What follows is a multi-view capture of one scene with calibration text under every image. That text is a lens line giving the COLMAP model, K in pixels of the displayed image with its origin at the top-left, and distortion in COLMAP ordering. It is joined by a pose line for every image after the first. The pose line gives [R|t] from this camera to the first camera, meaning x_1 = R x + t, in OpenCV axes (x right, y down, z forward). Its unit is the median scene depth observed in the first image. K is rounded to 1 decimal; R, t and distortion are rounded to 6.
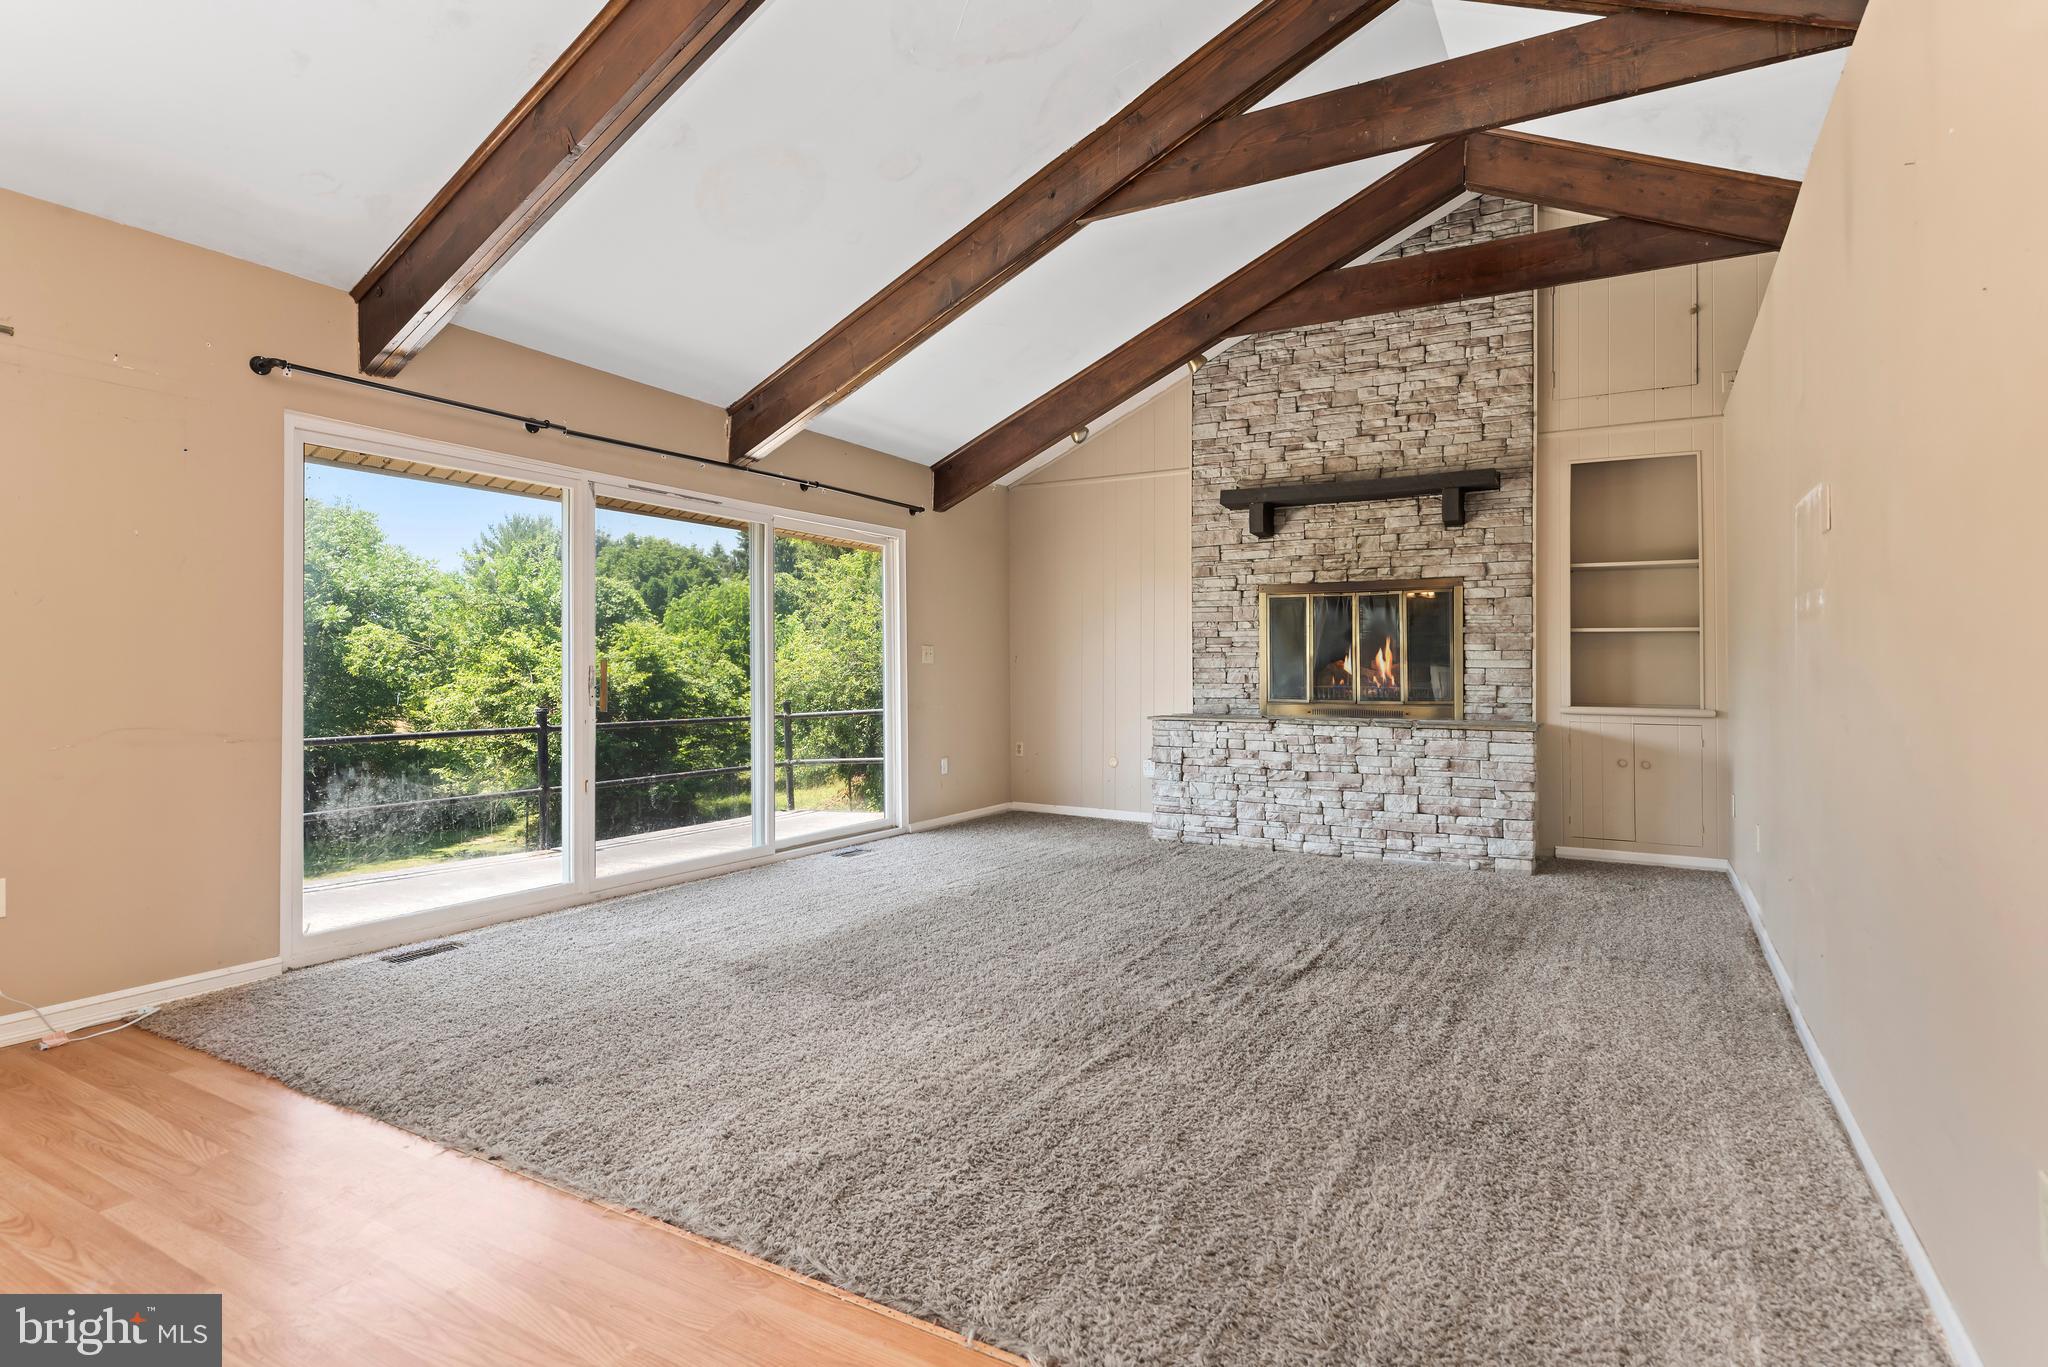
lens RADIAL K [[1013.1, 0, 1077.0], [0, 1013.1, 658.6], [0, 0, 1]] dist [-0.001357, 0.003502]
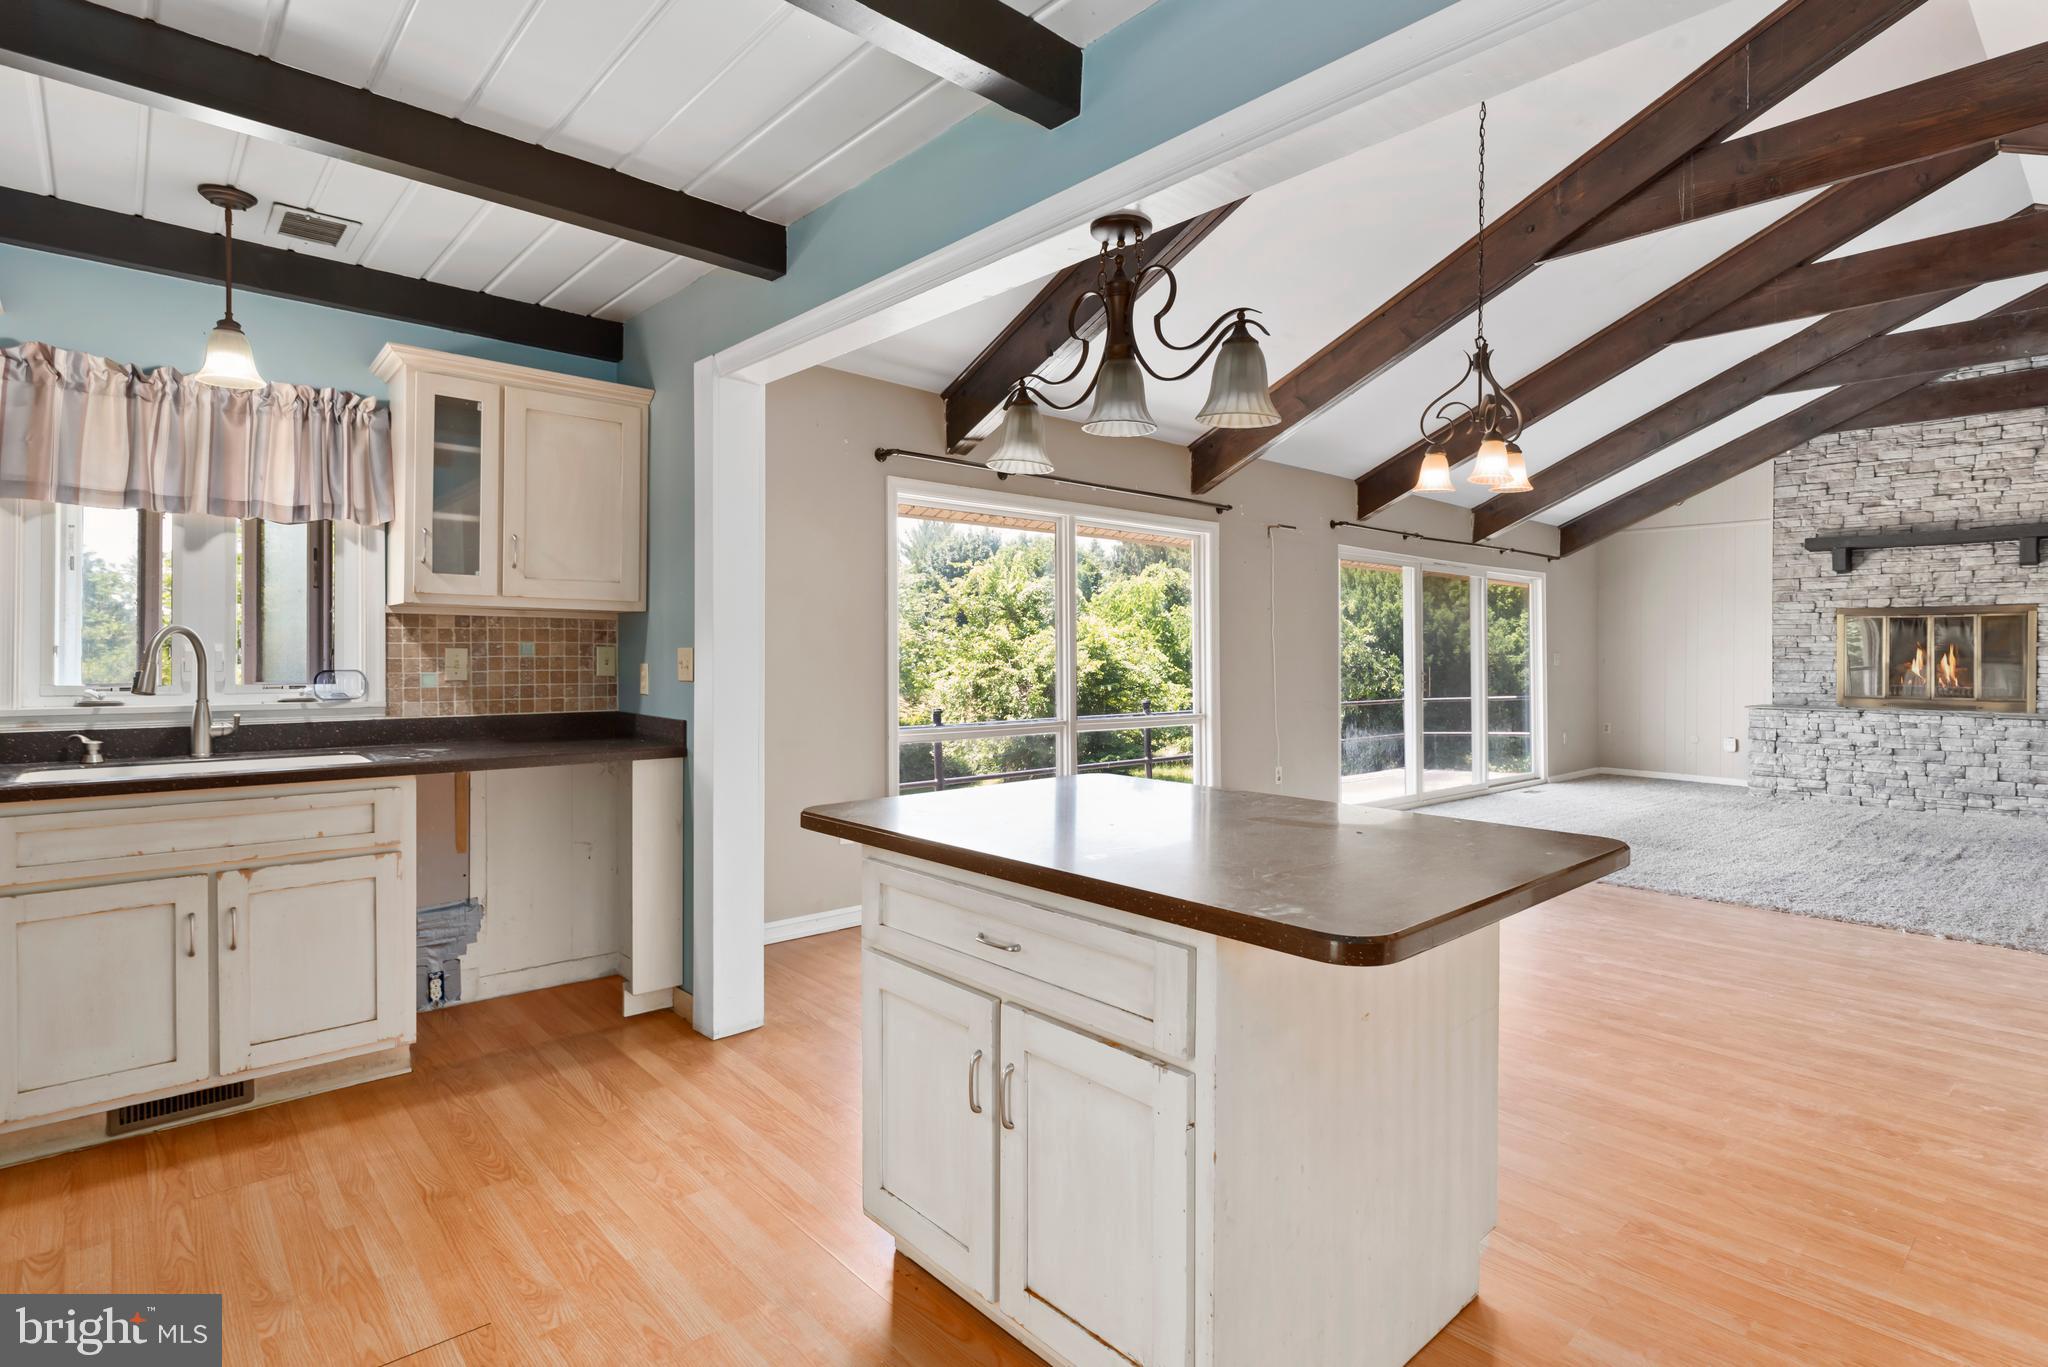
lens RADIAL K [[1013.1, 0, 1084.6], [0, 1013.1, 660.3], [0, 0, 1]] dist [-0.001357, 0.003502]
pose [[0.947630, 0.006255, -0.319310, -0.349267], [-0.001185, 0.999870, 0.016072, -0.026496], [0.319369, -0.014852, 0.947514, -0.605870]]
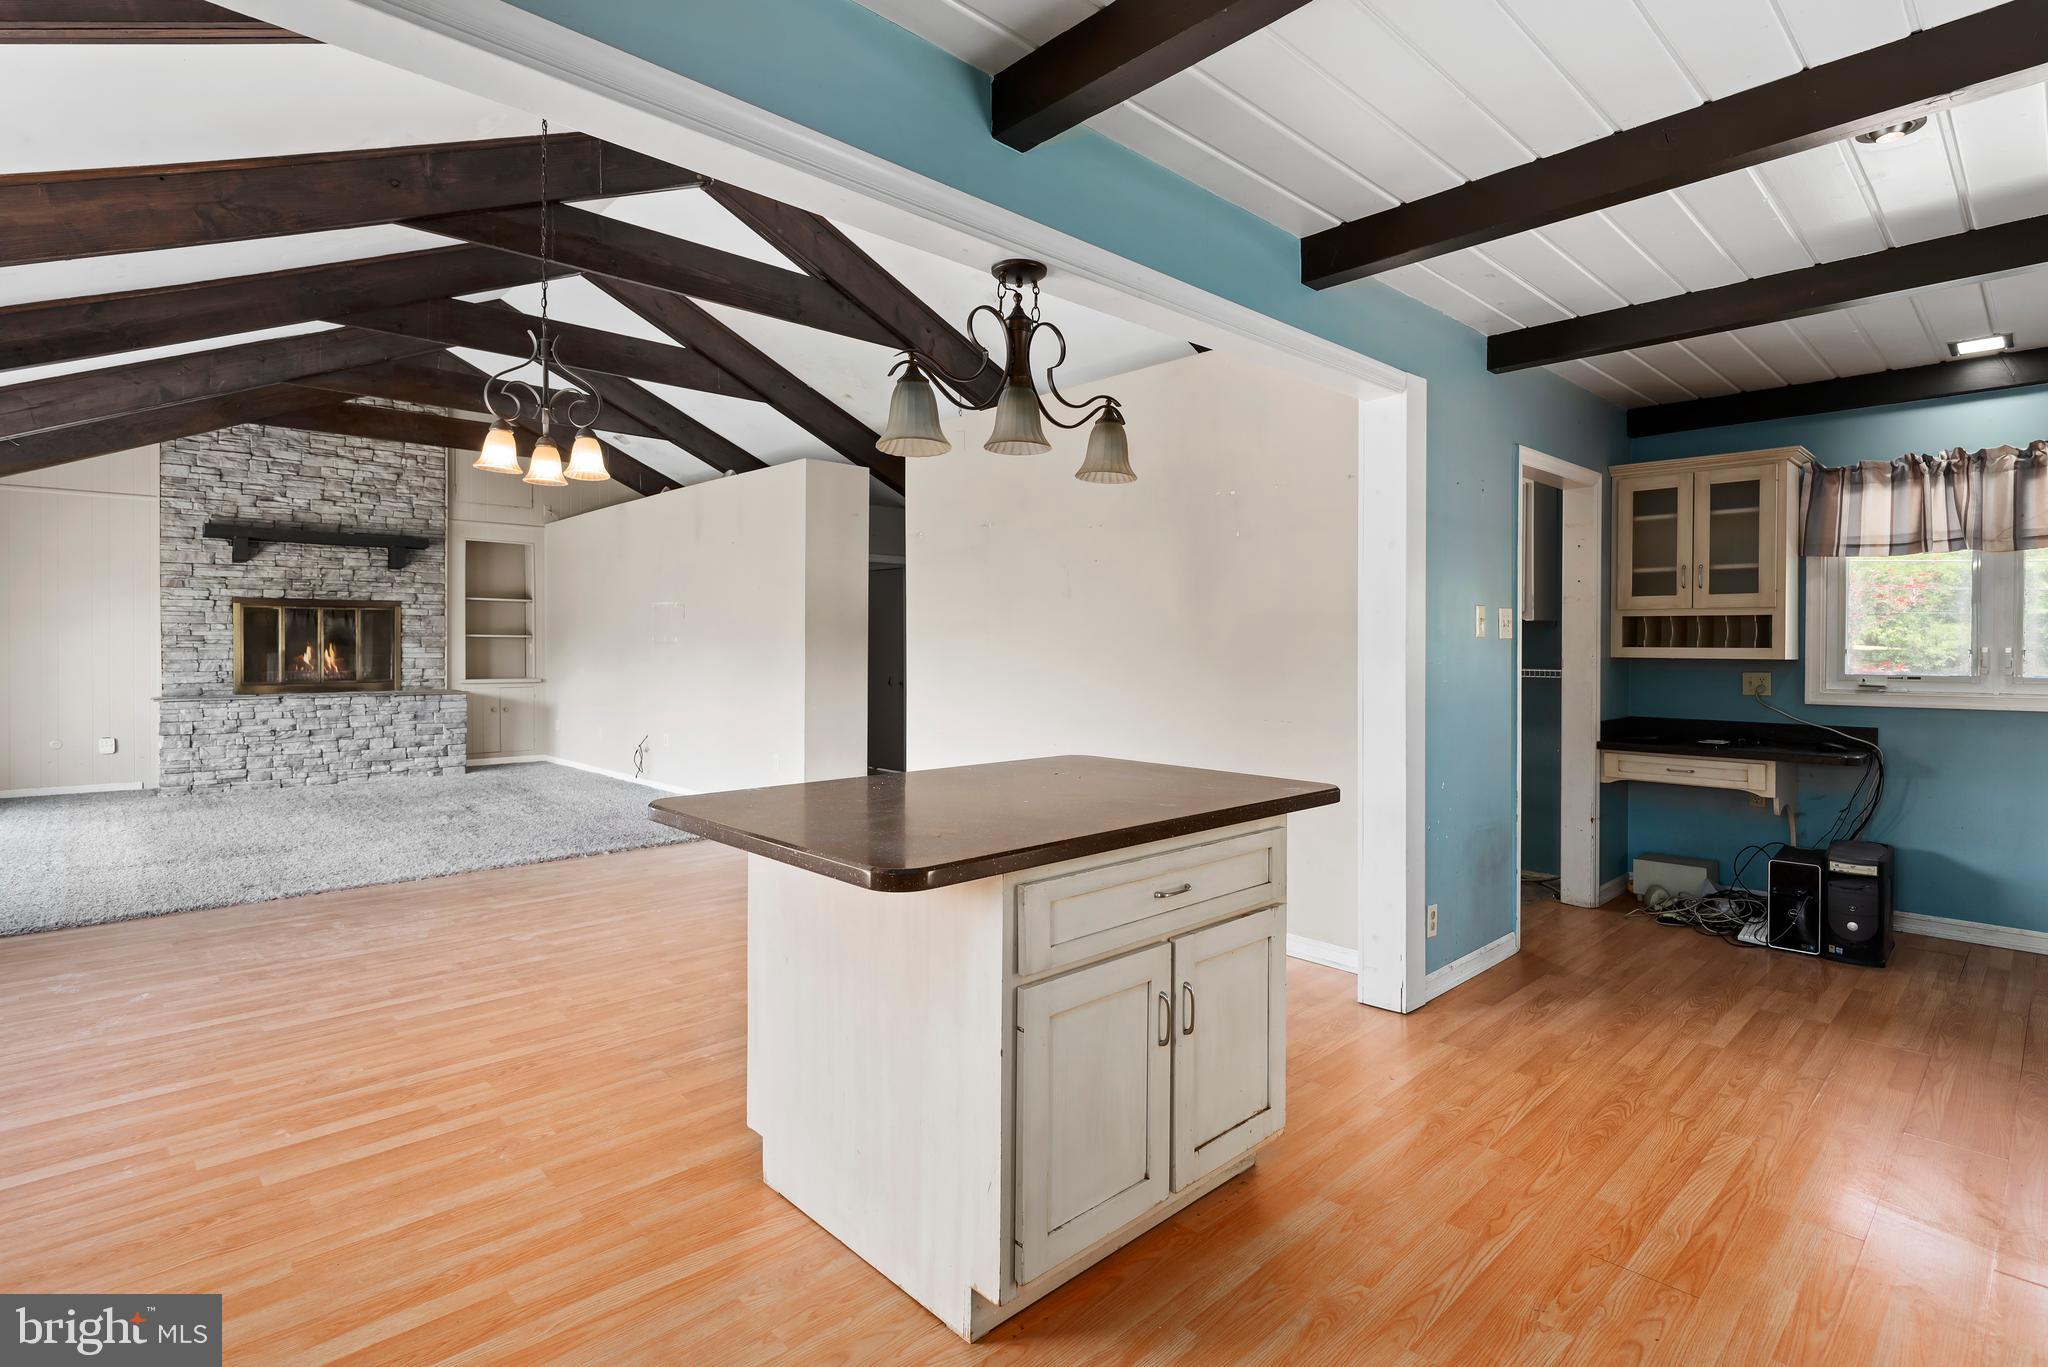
lens RADIAL K [[1013.1, 0, 999.4], [0, 1013.1, 648.5], [0, 0, 1]] dist [-0.001357, 0.003502]
pose [[0.343806, -0.004811, 0.939028, -0.765850], [-0.009010, 0.999924, 0.008422, -0.026812], [-0.938998, -0.011356, 0.343736, -0.423334]]
